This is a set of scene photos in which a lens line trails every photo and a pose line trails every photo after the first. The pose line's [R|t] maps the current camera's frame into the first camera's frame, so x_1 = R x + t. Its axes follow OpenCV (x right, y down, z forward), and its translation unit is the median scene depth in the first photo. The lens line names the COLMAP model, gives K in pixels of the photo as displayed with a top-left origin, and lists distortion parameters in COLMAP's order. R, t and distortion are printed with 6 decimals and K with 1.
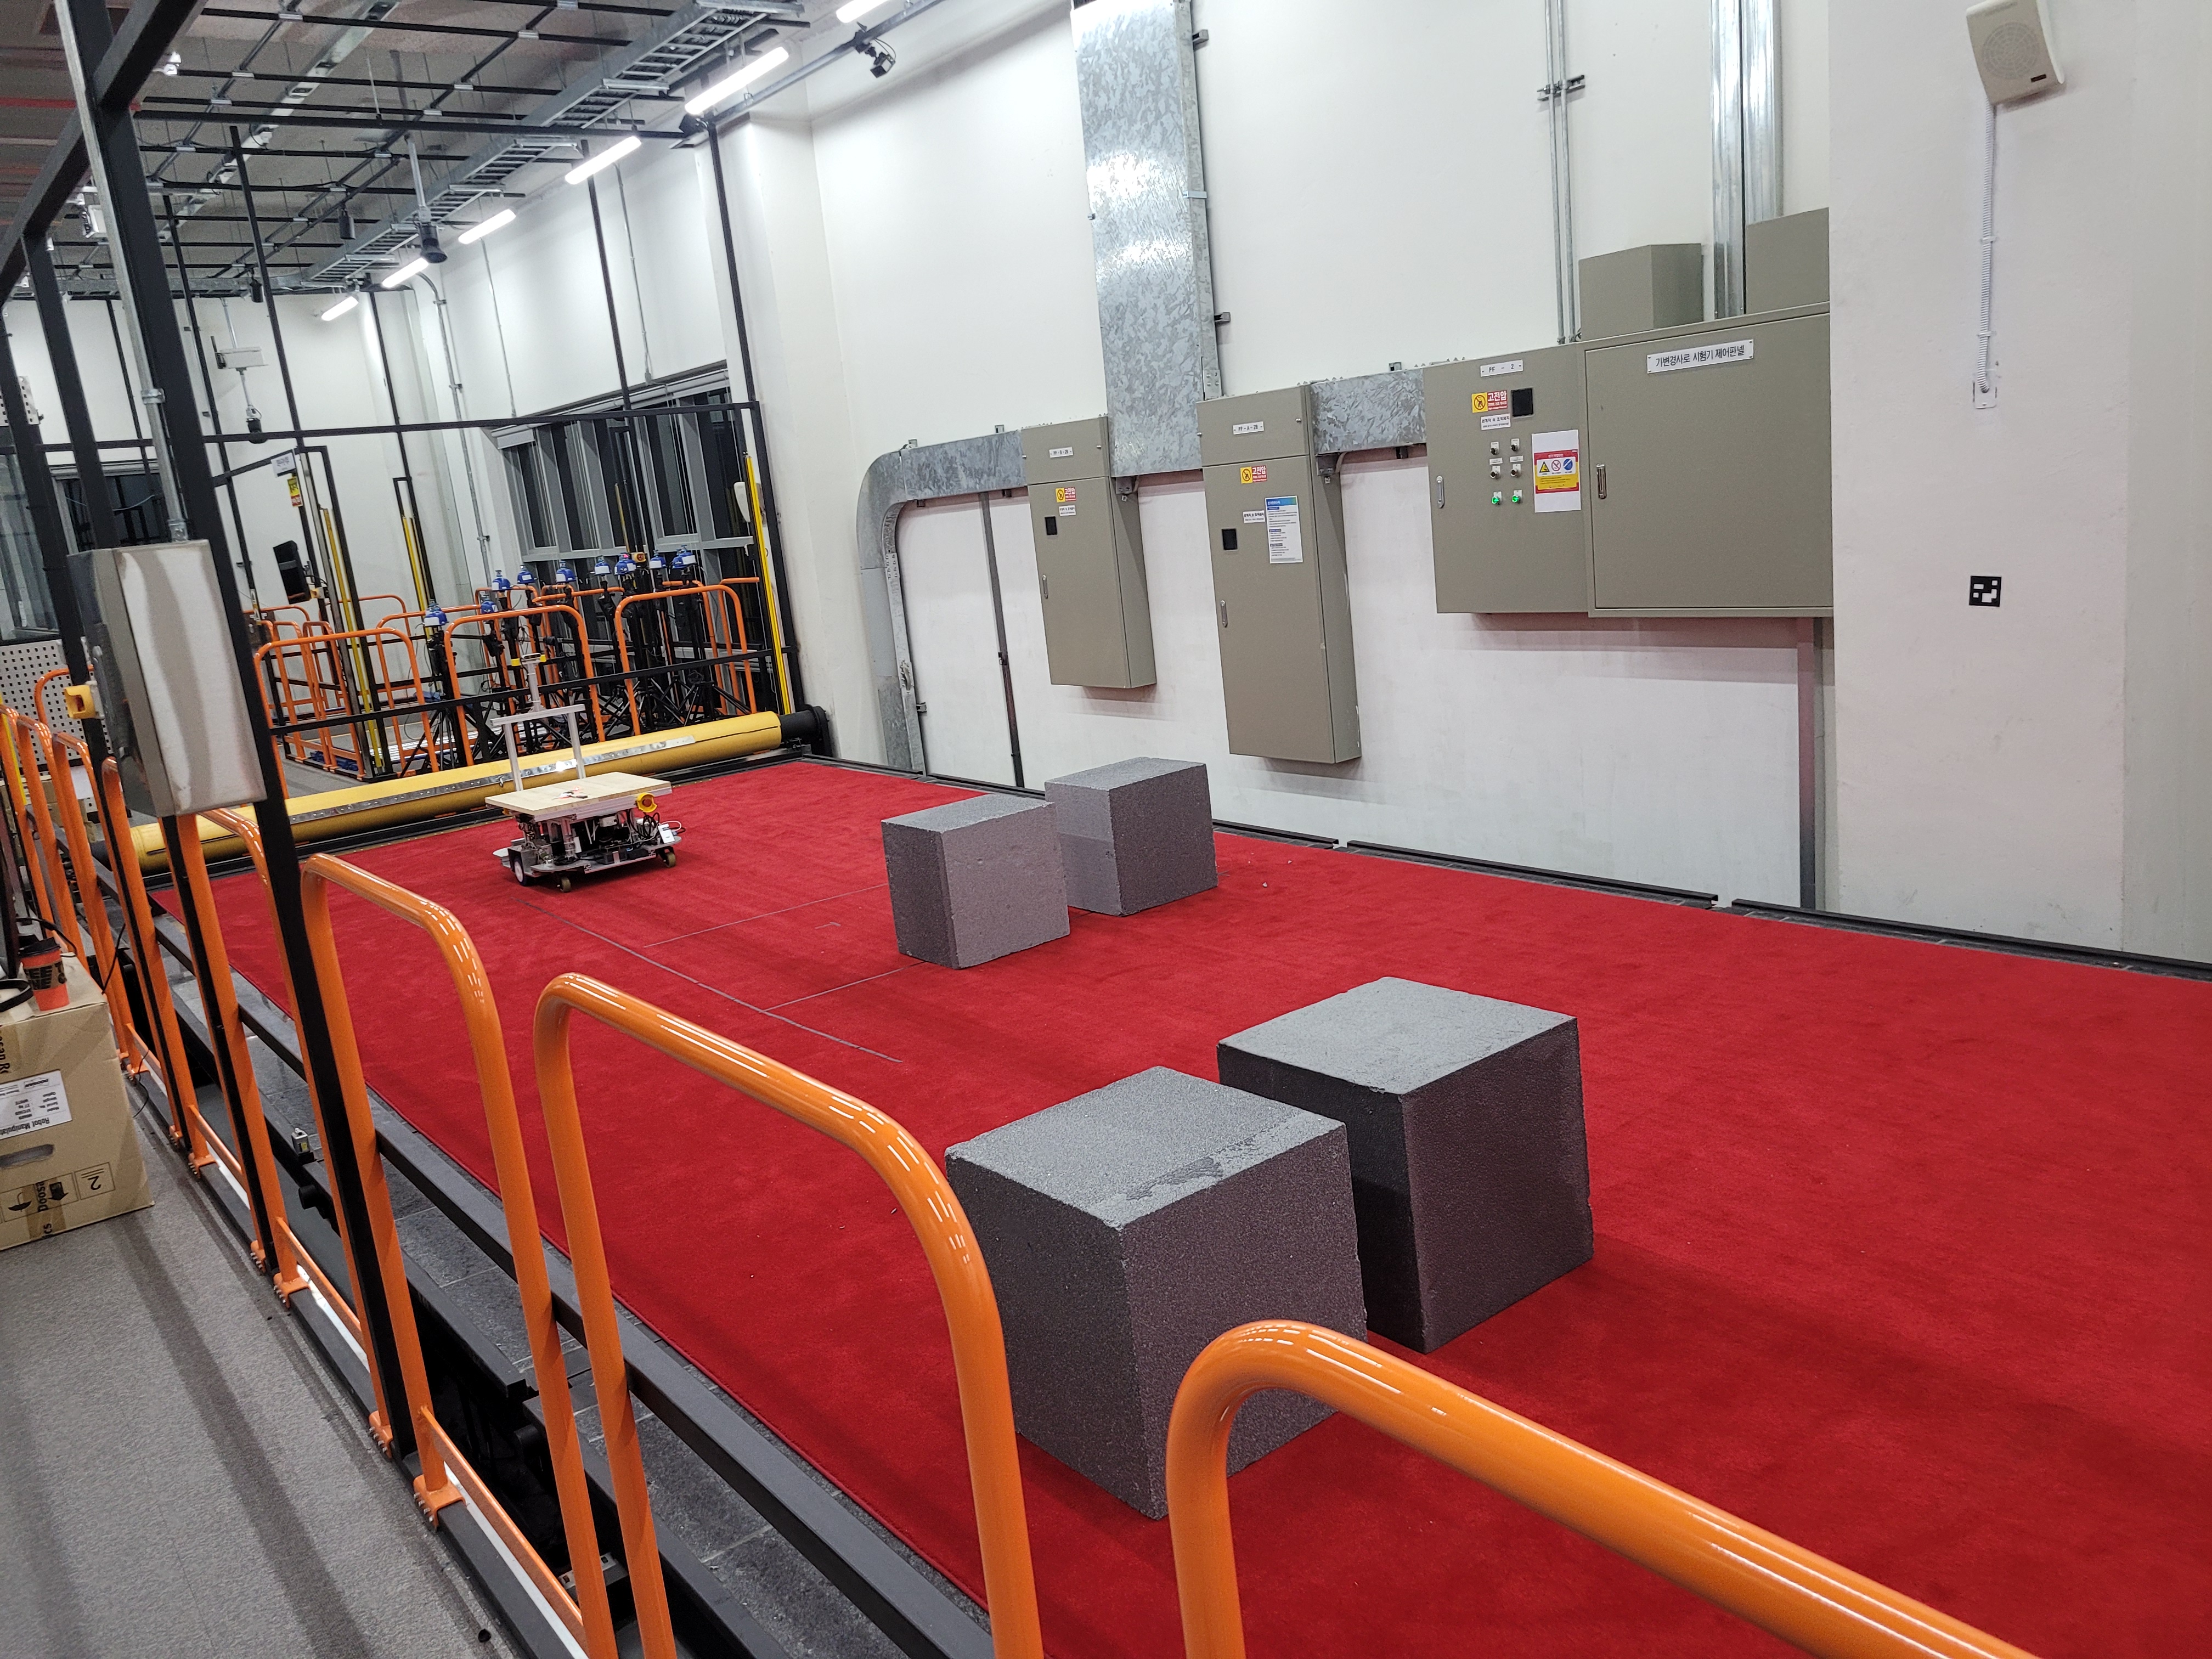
lens RADIAL K [[1677.9, 0, 1091.7], [0, 1677.9, 799.3], [0, 0, 1]] dist [0.070764, -0.063859]
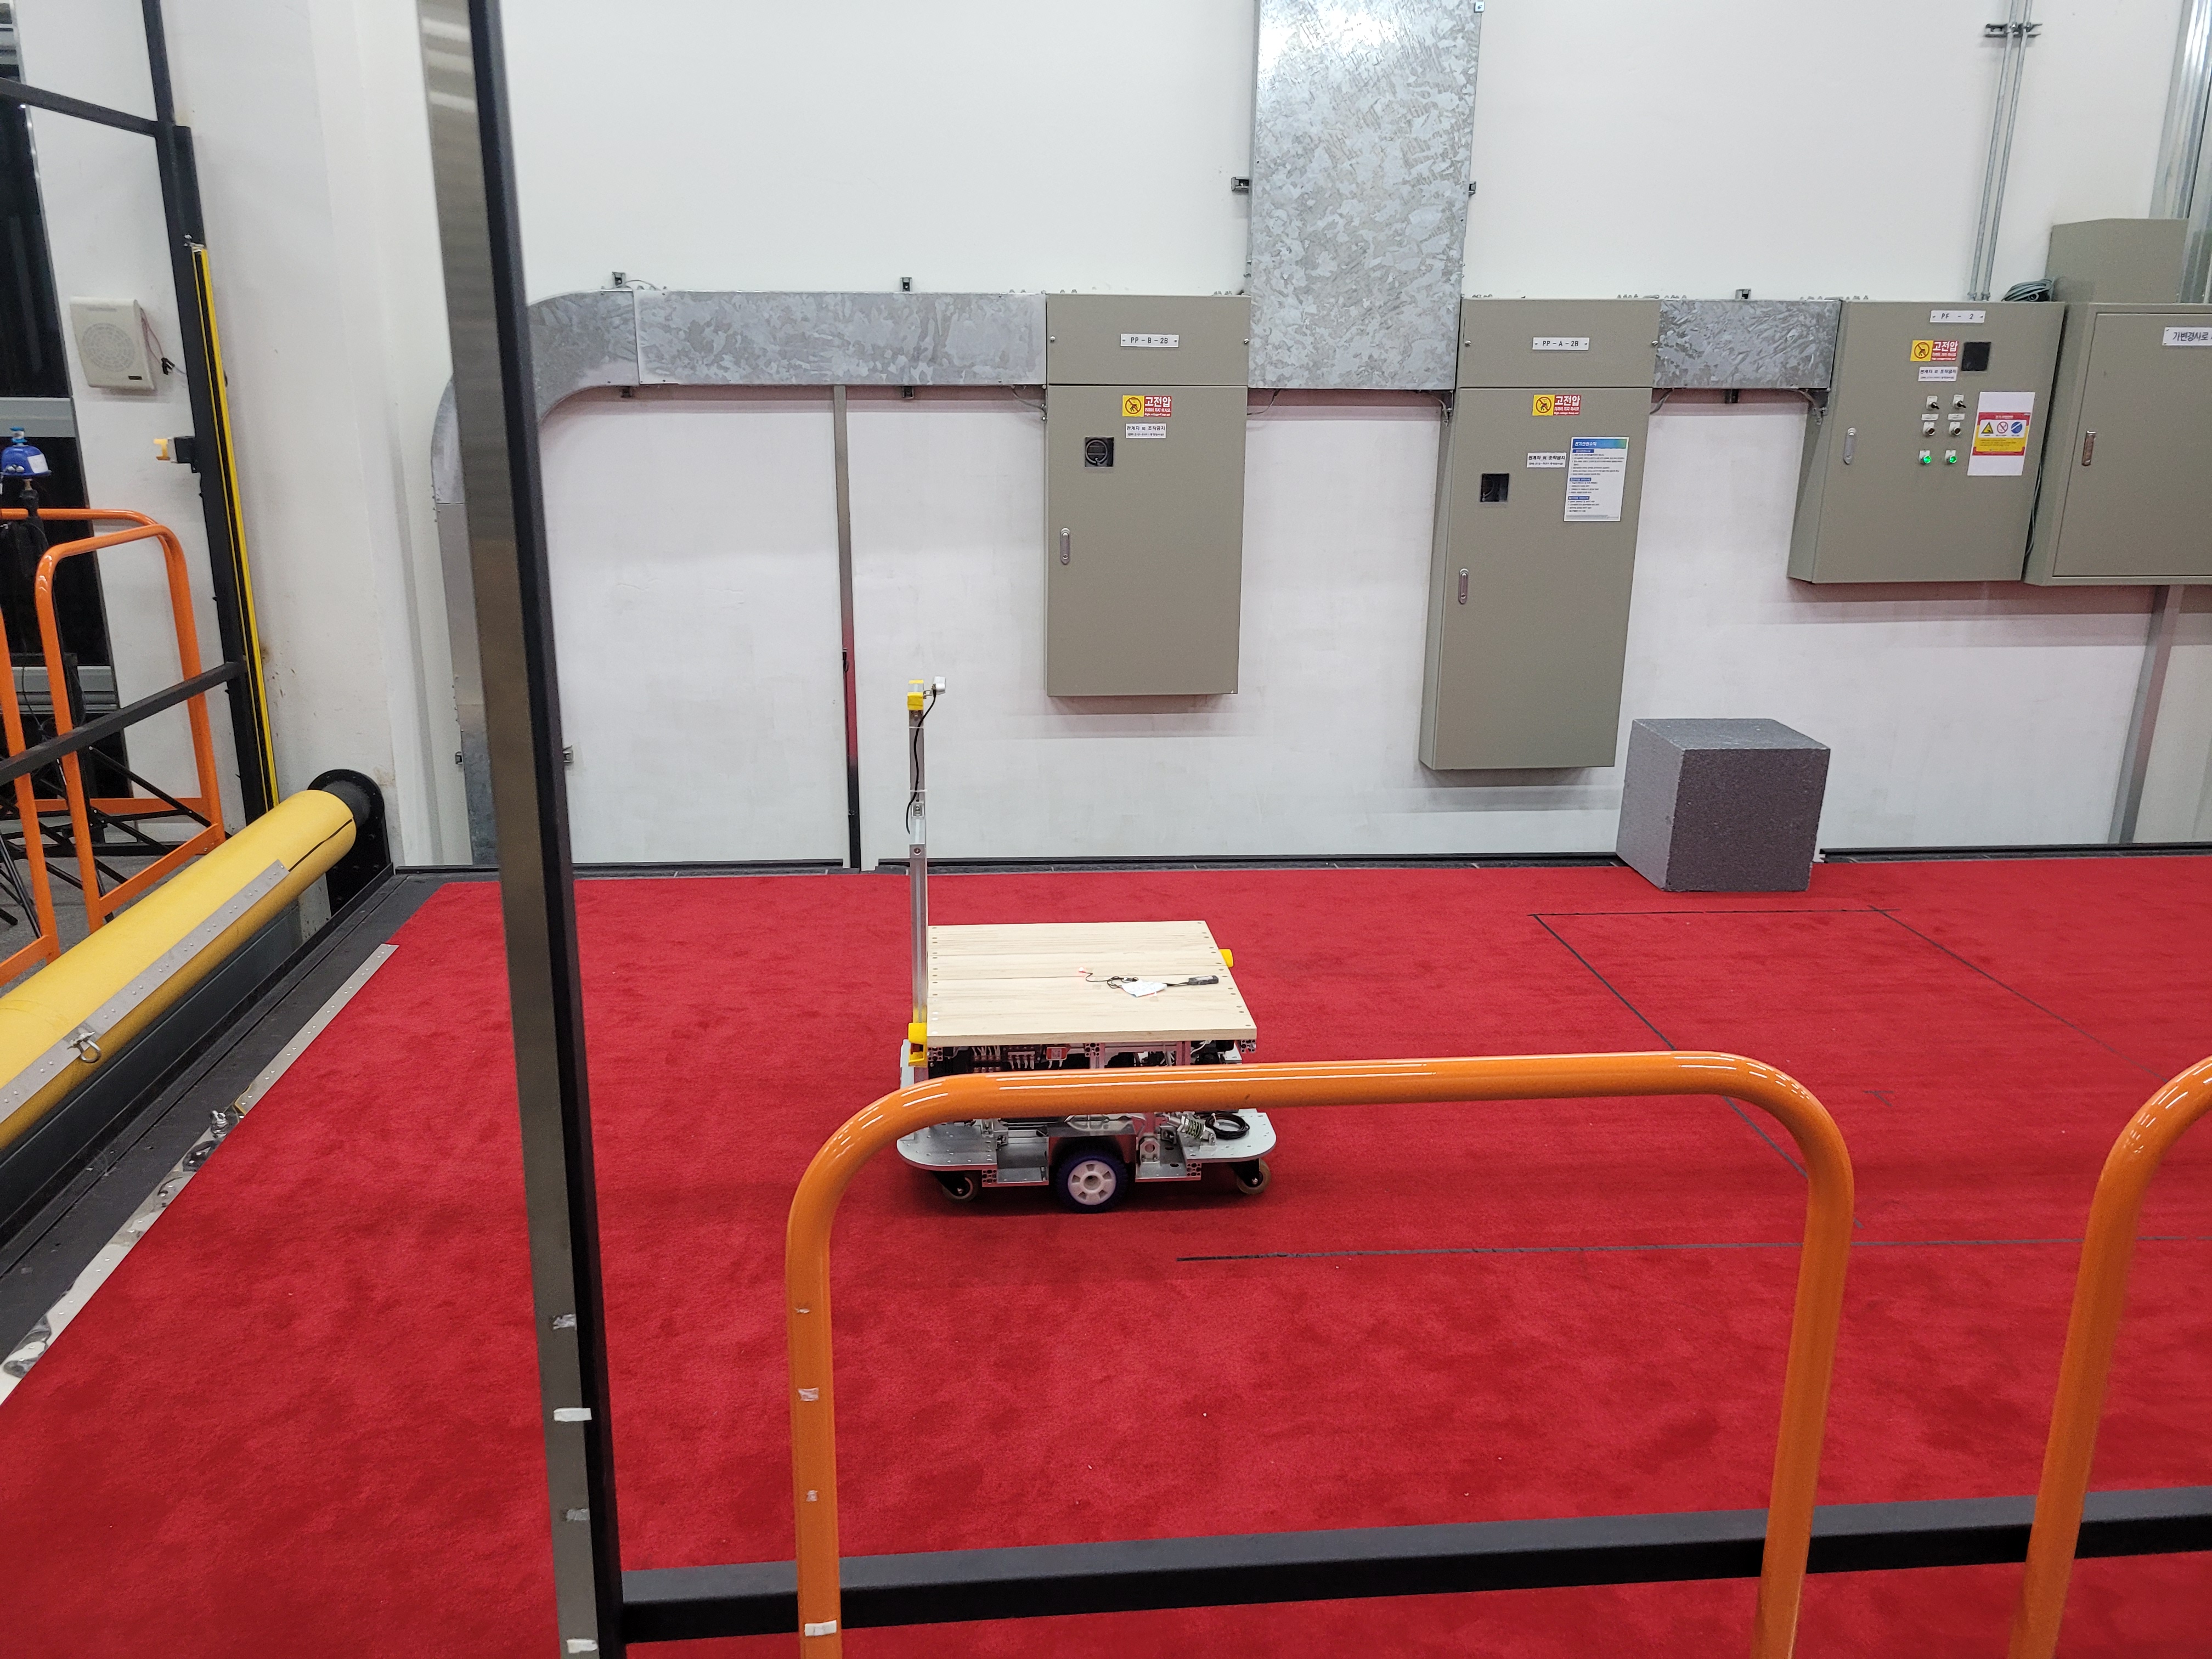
lens RADIAL K [[1677.9, 0, 1067.5], [0, 1677.9, 806.3], [0, 0, 1]] dist [0.070764, -0.063859]
pose [[0.516815, -0.111290, 0.848833, -0.737293], [0.097226, 0.992729, 0.070960, -0.091006], [-0.850558, 0.045855, 0.523878, 0.831627]]
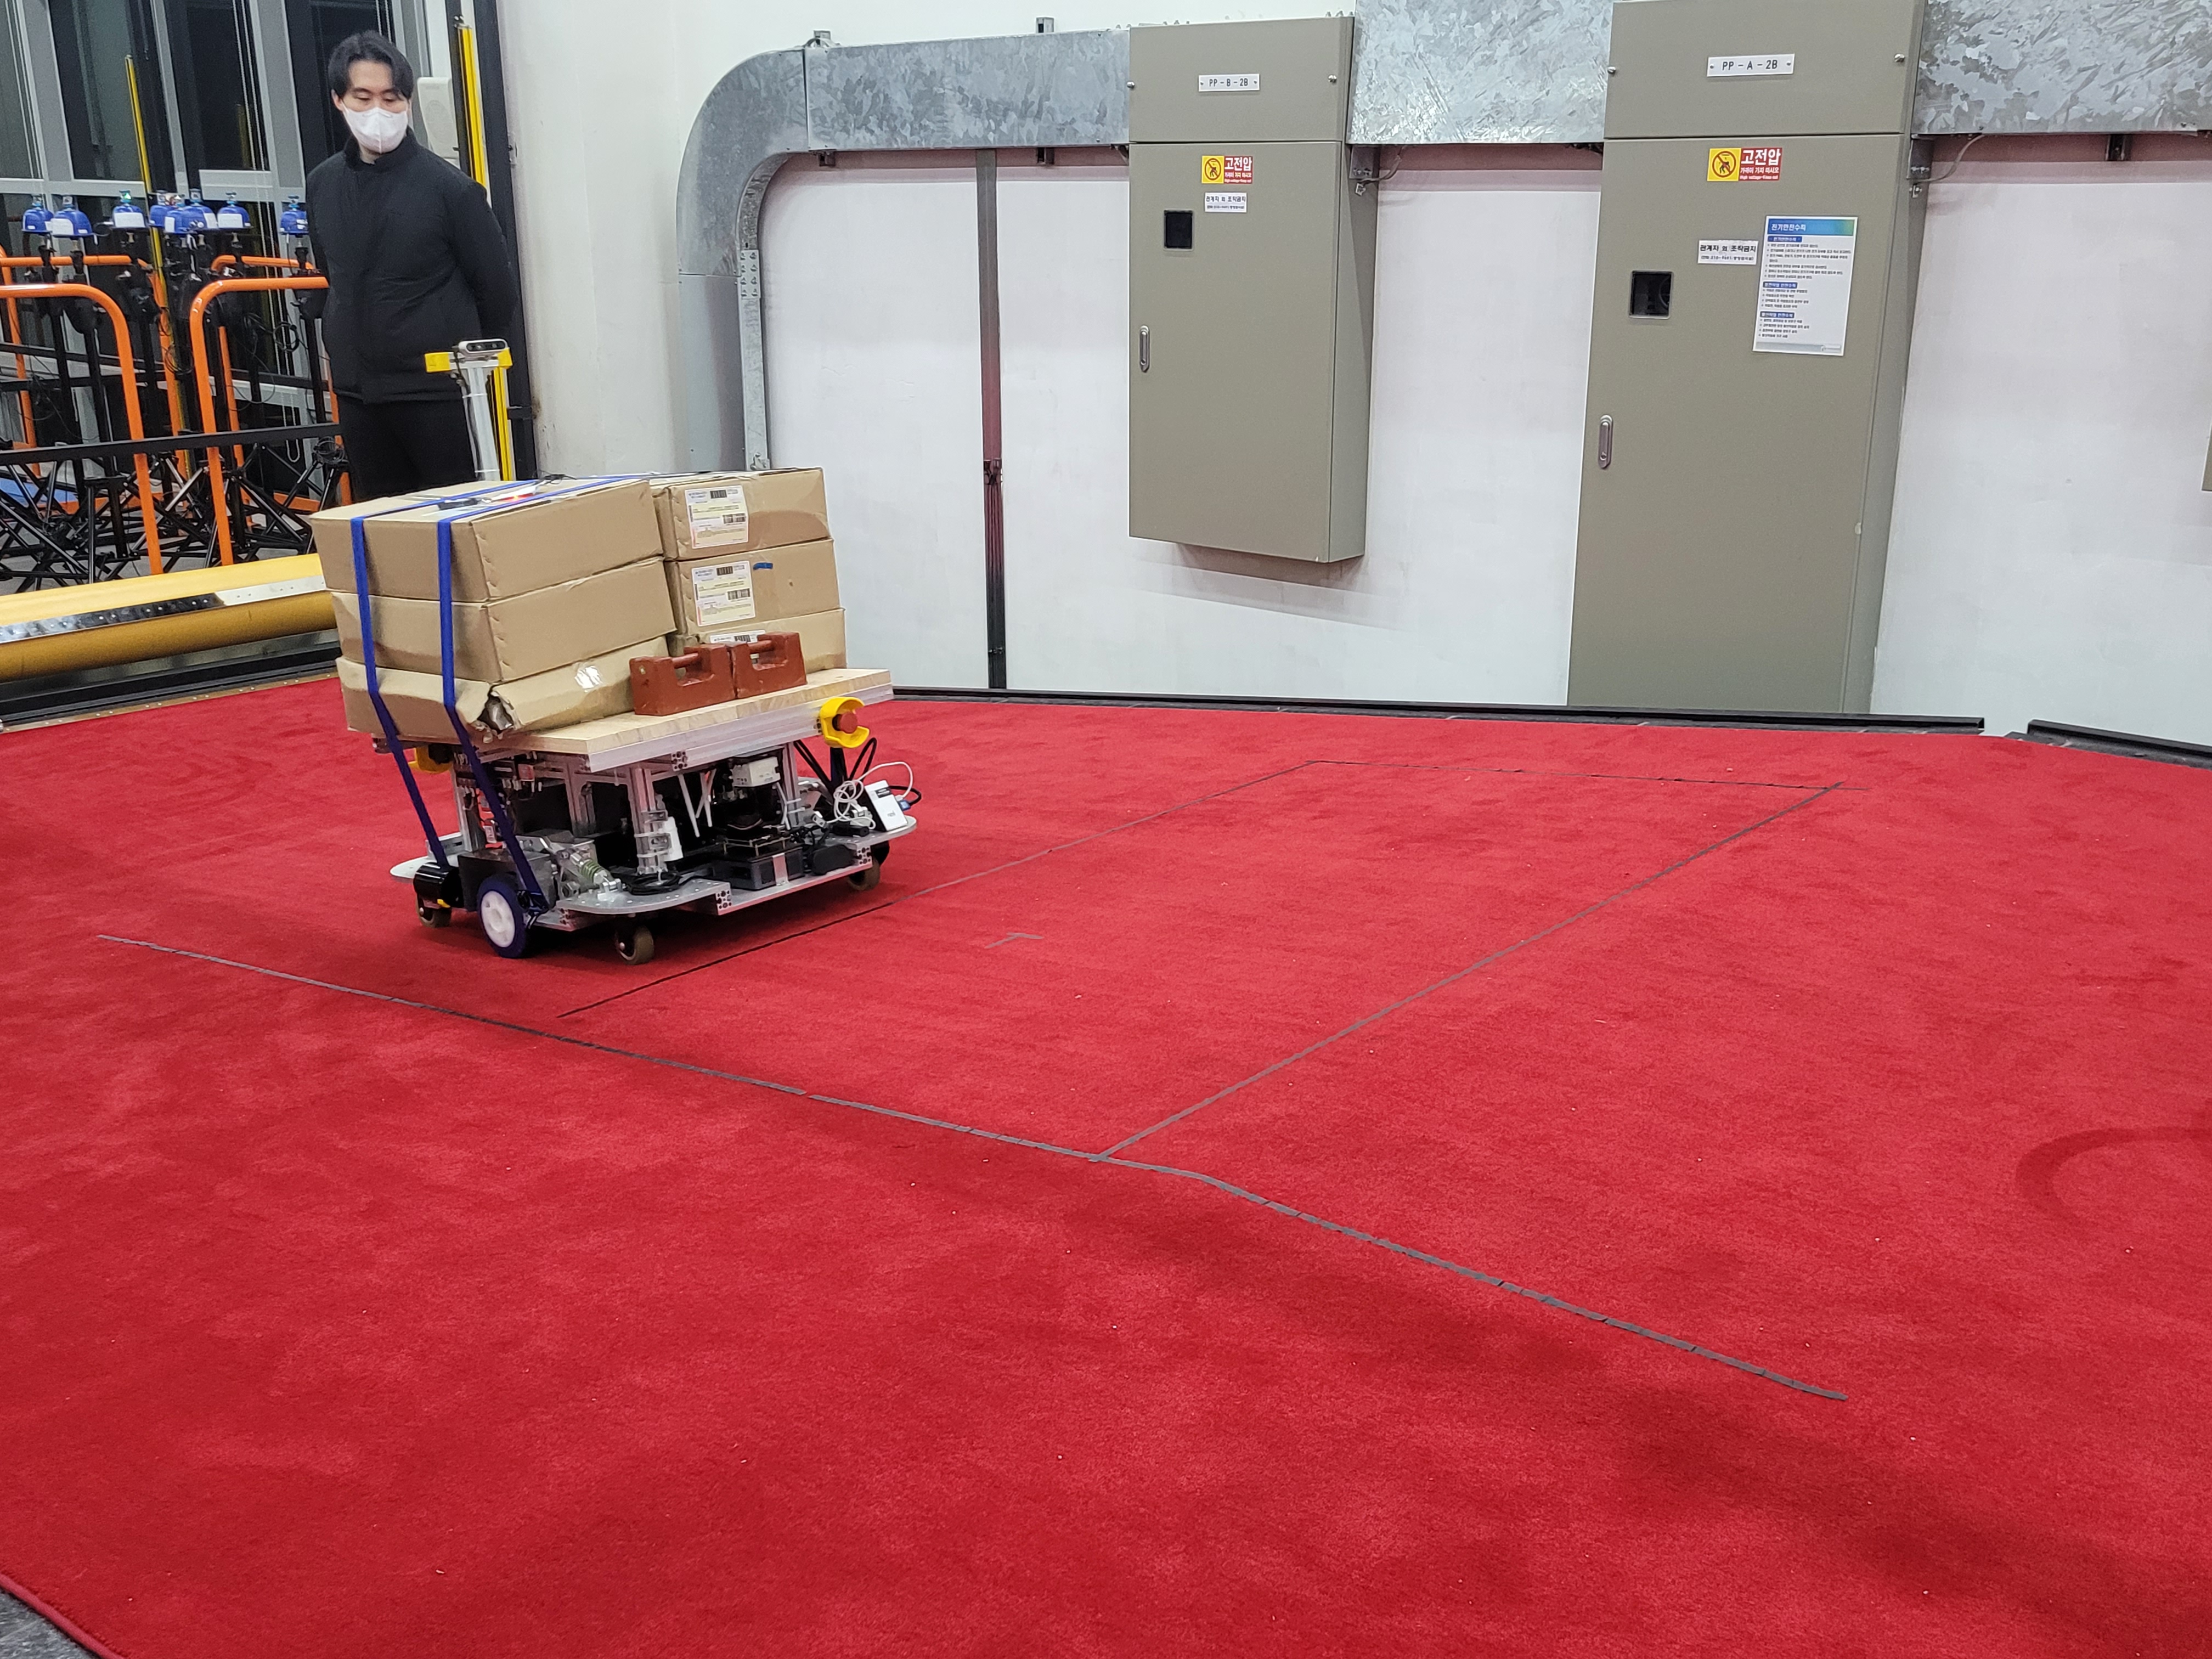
lens RADIAL K [[2145.3, 0, 1102.8], [0, 2145.3, 836.5], [0, 0, 1]] dist [0.041402, 0.000000]
pose [[0.970808, 0.042521, 0.236060, -0.238719], [-0.065171, 0.993898, 0.088993, -0.043290], [-0.230835, -0.101779, 0.967655, 0.431123]]
